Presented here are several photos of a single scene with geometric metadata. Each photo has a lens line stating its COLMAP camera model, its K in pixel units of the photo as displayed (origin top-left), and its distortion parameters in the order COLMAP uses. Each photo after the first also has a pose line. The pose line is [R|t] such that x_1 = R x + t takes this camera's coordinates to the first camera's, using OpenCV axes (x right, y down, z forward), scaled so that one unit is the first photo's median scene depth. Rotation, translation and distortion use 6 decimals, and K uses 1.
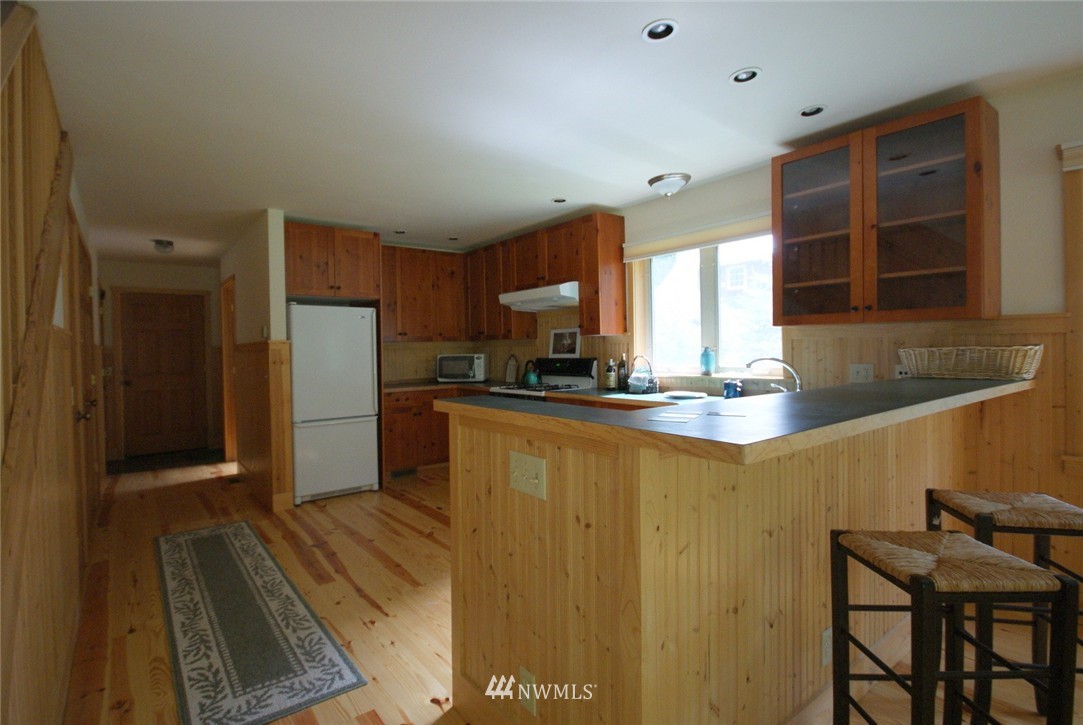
lens RADIAL K [[521.7, 0, 485.5], [0, 521.7, 354.1], [0, 0, 1]] dist [-0.001229, -0.000729]
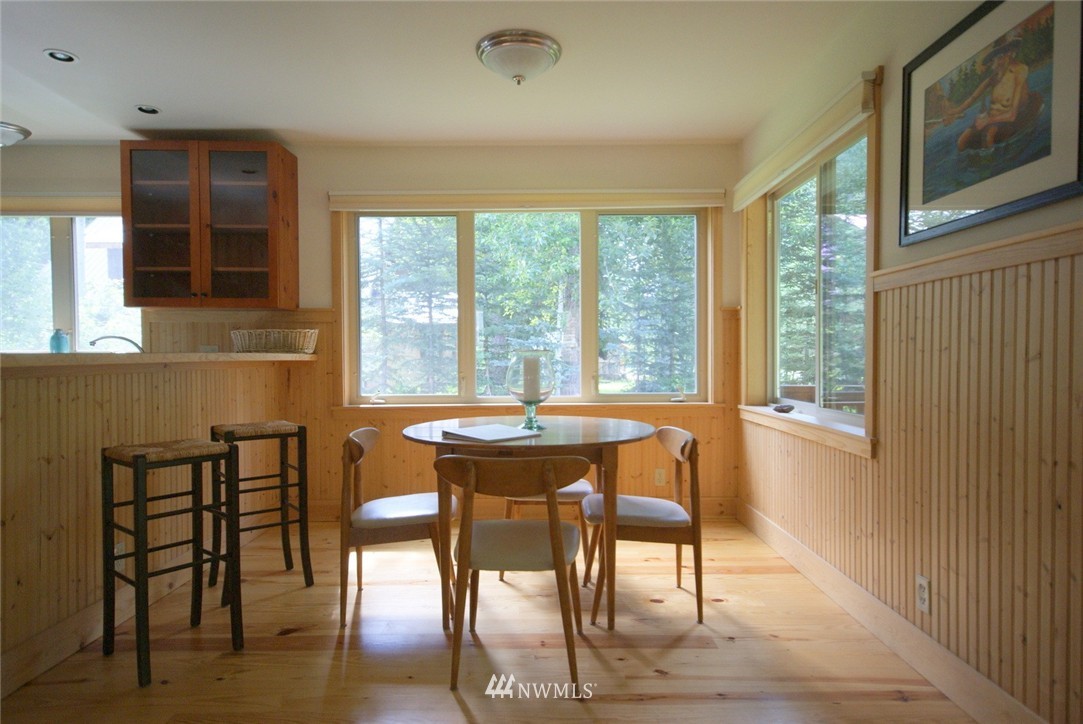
lens RADIAL K [[637.9, 0, 541.5], [0, 637.9, 362.0], [0, 0, 1]] dist [0.029401, -0.001093]
pose [[0.572459, 0.004180, 0.819923, -0.010155], [0.001227, 0.999982, -0.005955, 0.044891], [-0.819933, 0.004415, 0.572443, -0.276839]]
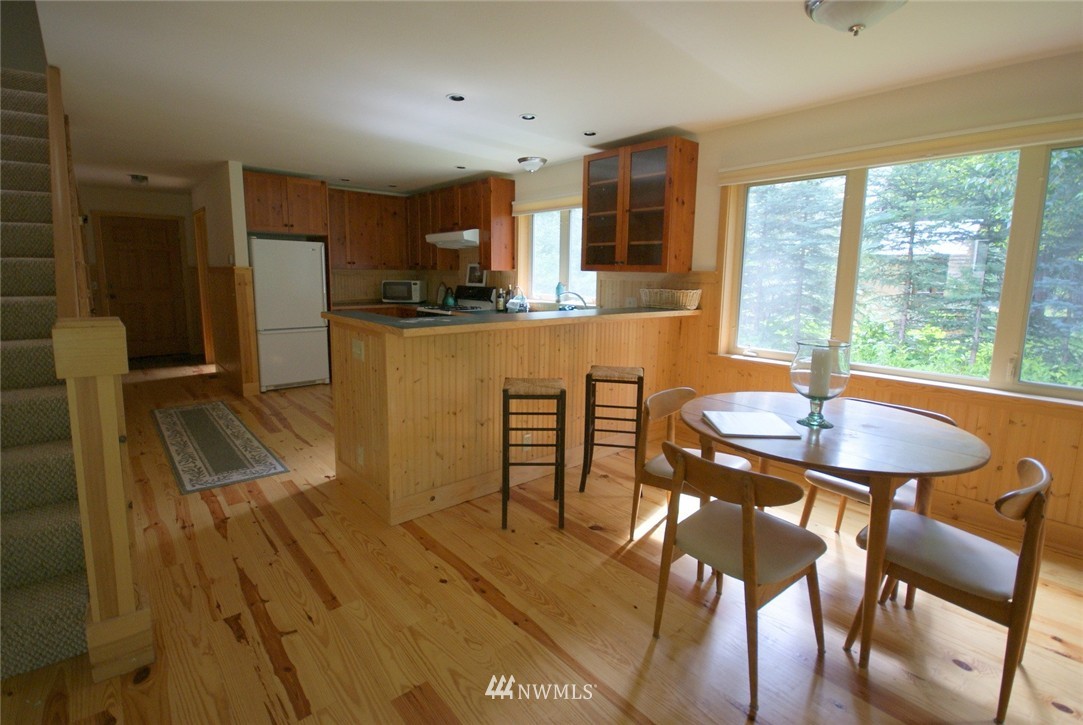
lens RADIAL K [[511.9, 0, 534.8], [0, 511.9, 345.3], [0, 0, 1]] dist [0.002300, 0.000239]
pose [[0.994277, 0.017009, 0.105474, 0.189486], [-0.030907, 0.990826, 0.131566, -0.022328], [-0.102268, -0.134073, 0.985680, -0.345093]]
